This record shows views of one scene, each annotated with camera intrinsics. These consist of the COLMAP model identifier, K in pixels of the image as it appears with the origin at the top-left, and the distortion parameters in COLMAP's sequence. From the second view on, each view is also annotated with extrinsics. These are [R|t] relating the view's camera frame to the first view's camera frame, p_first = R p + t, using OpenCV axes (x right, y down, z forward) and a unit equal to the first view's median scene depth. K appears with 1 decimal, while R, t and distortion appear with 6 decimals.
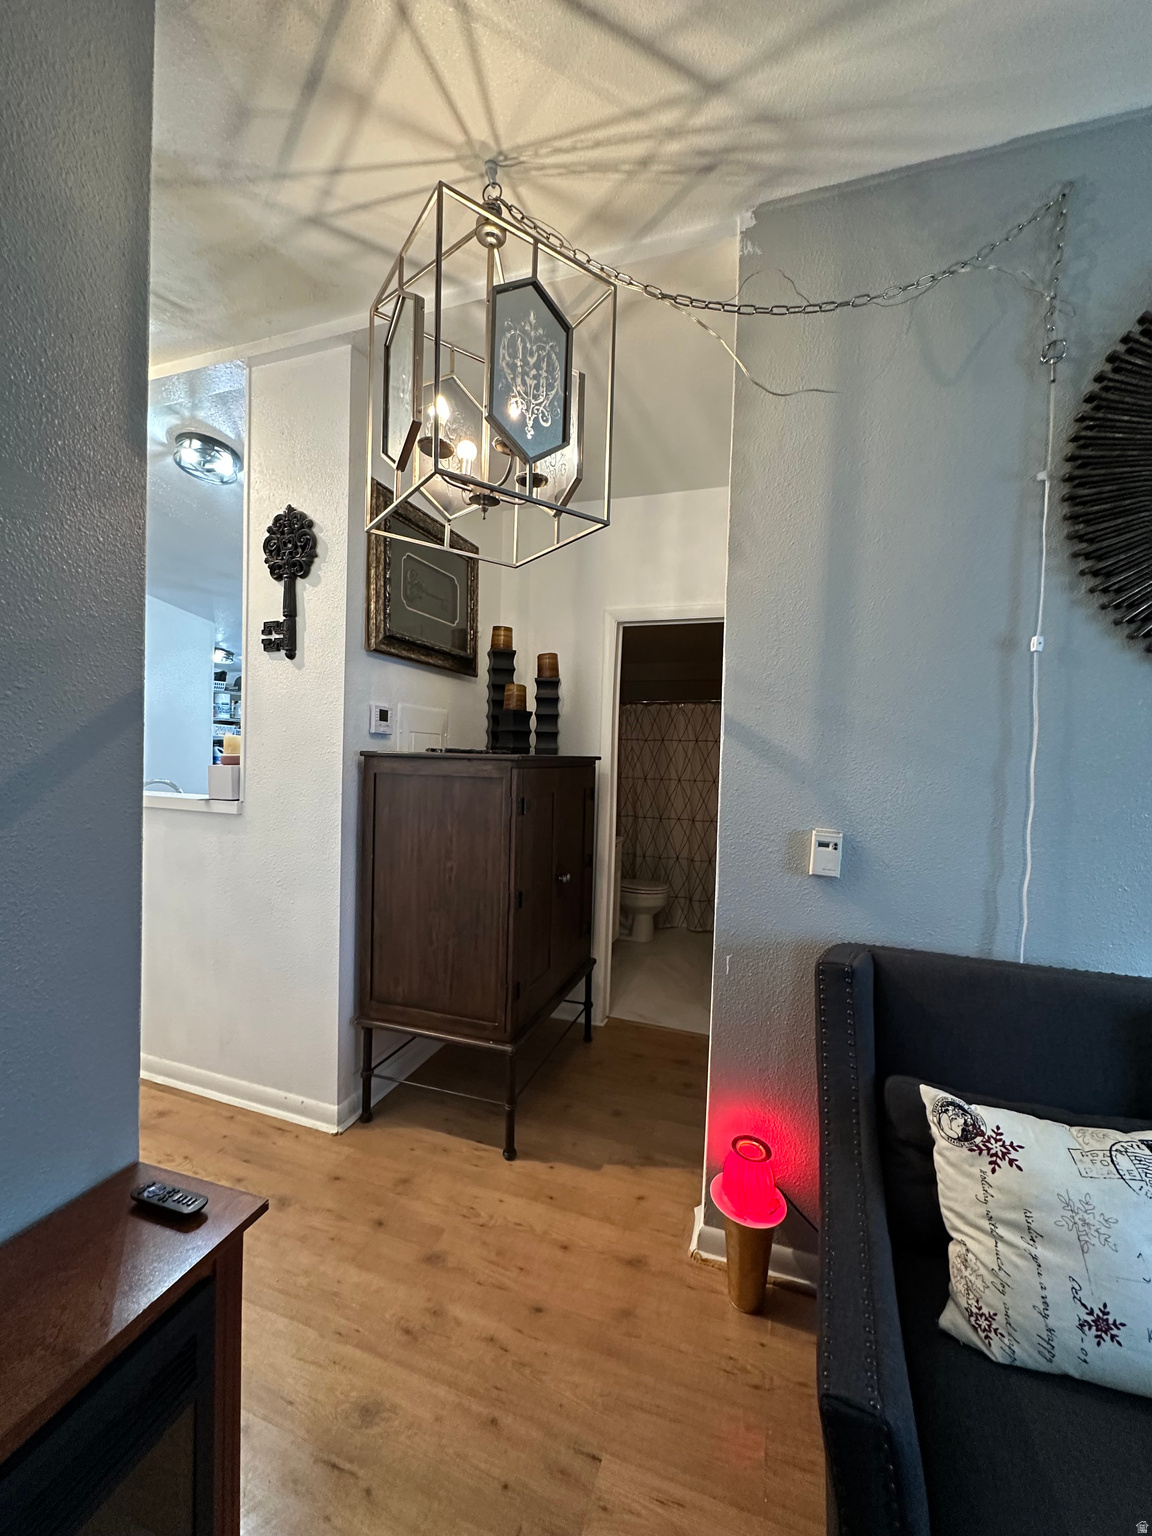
lens RADIAL K [[605.9, 0, 572.6], [0, 605.9, 767.5], [0, 0, 1]] dist [-0.000414, 0.000226]
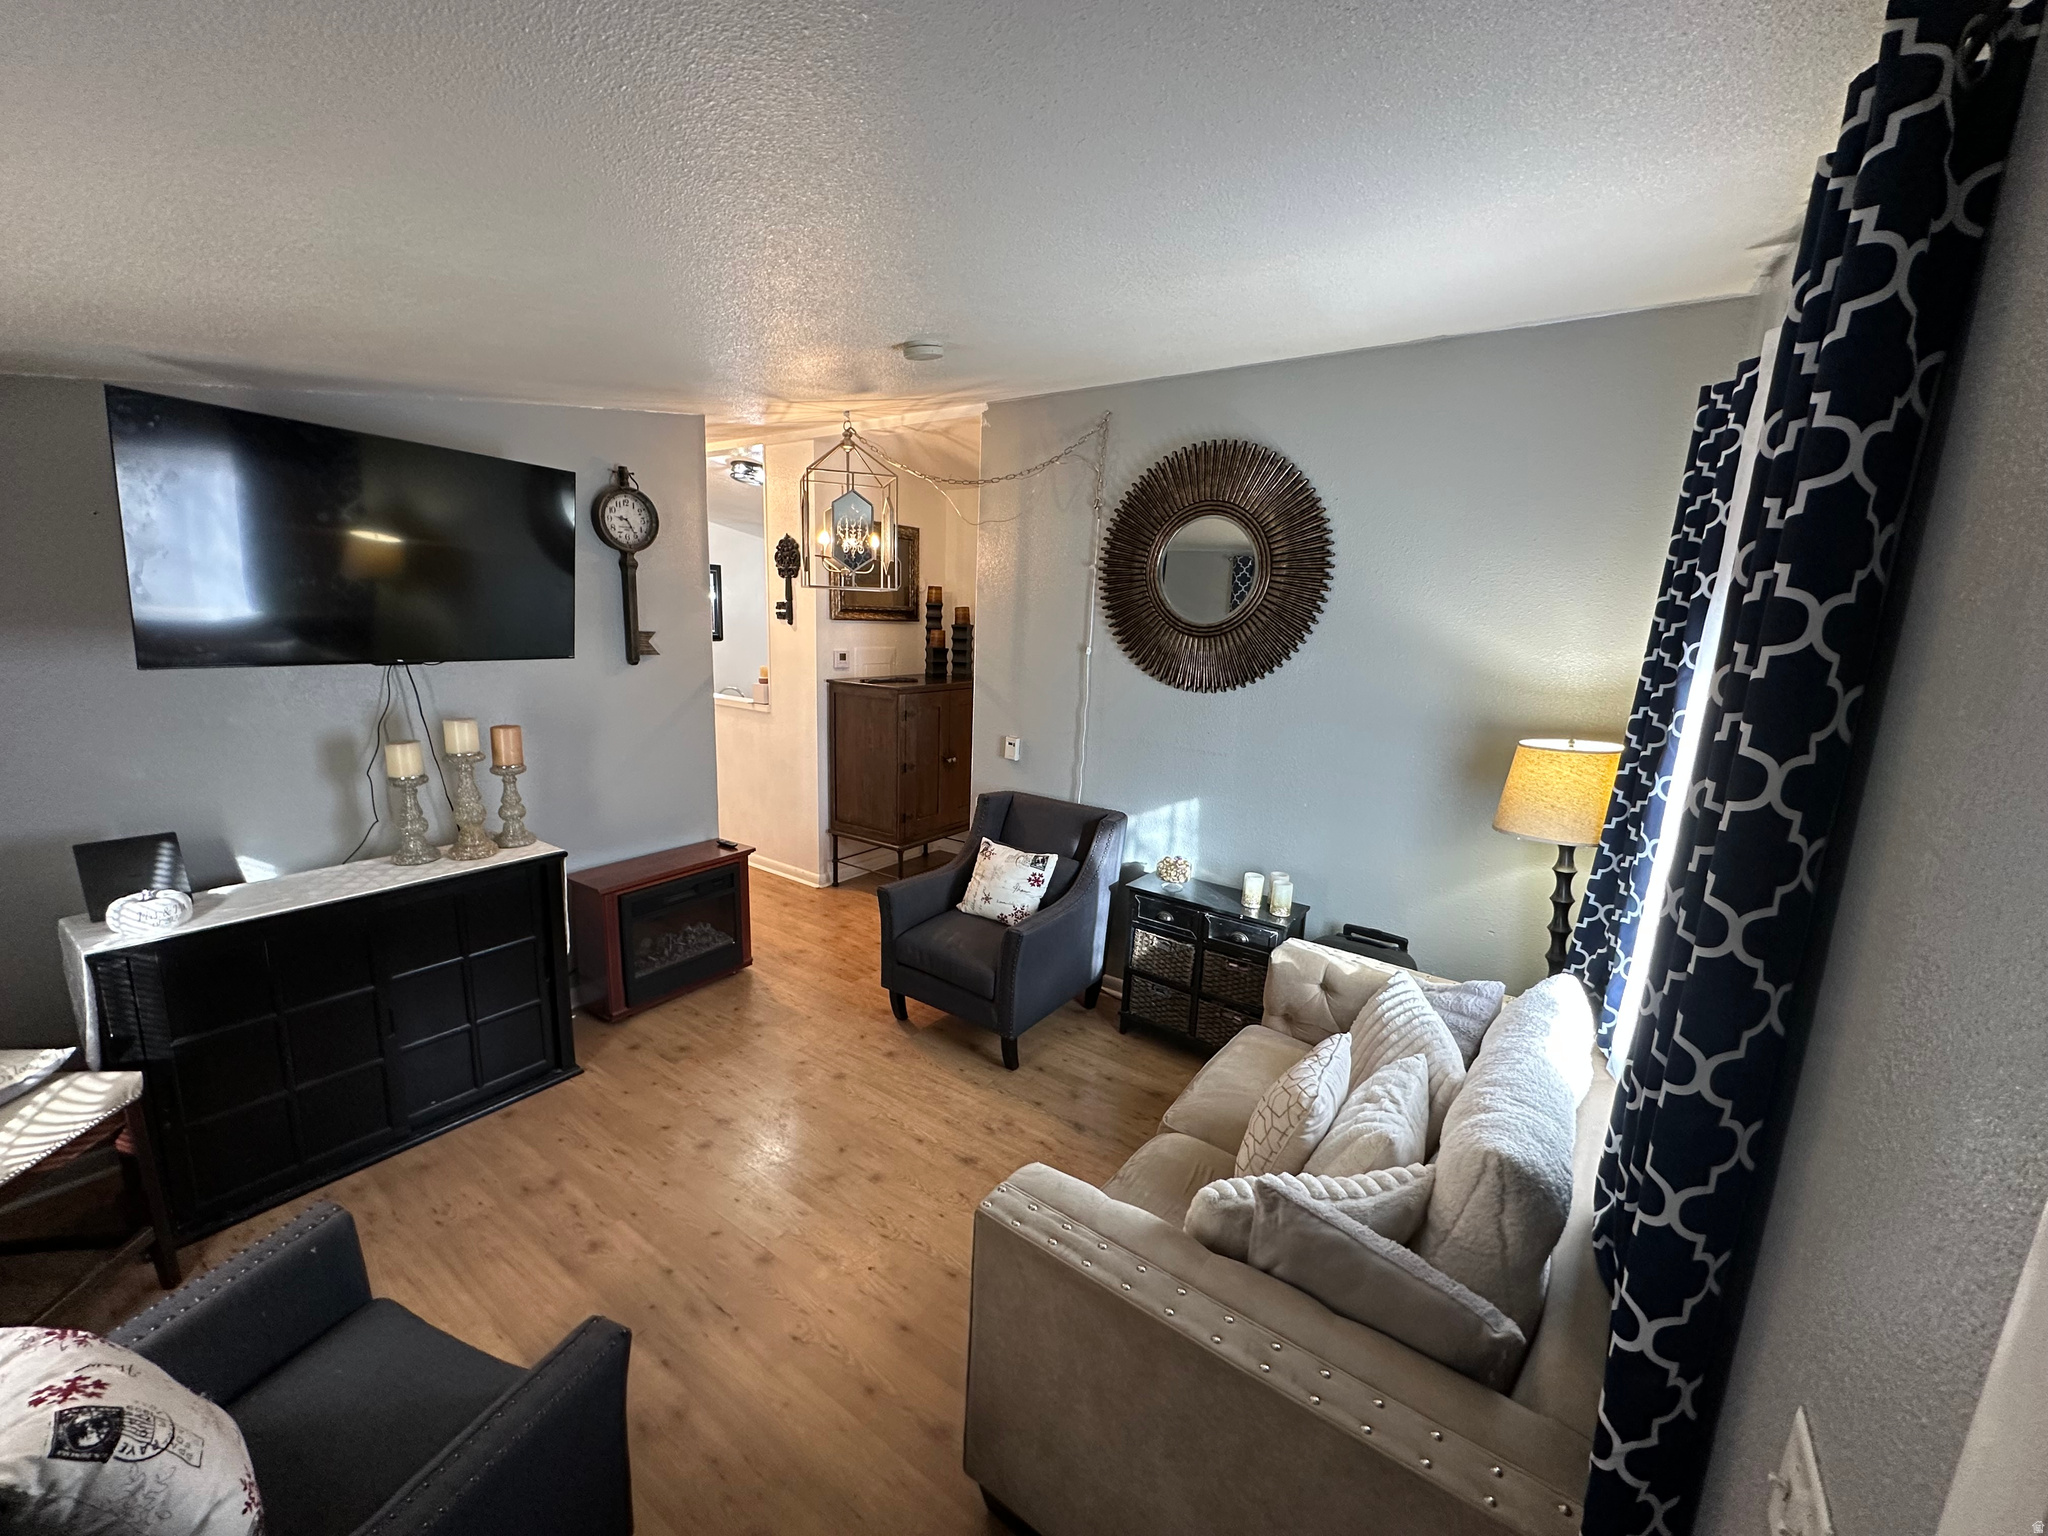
lens RADIAL K [[807.9, 0, 1027.6], [0, 807.9, 770.4], [0, 0, 1]] dist [-0.000414, 0.000226]
pose [[0.961542, 0.059944, -0.268038, 0.826801], [-0.016914, 0.986964, 0.160049, -0.147962], [0.274138, -0.149360, 0.950021, -1.065243]]
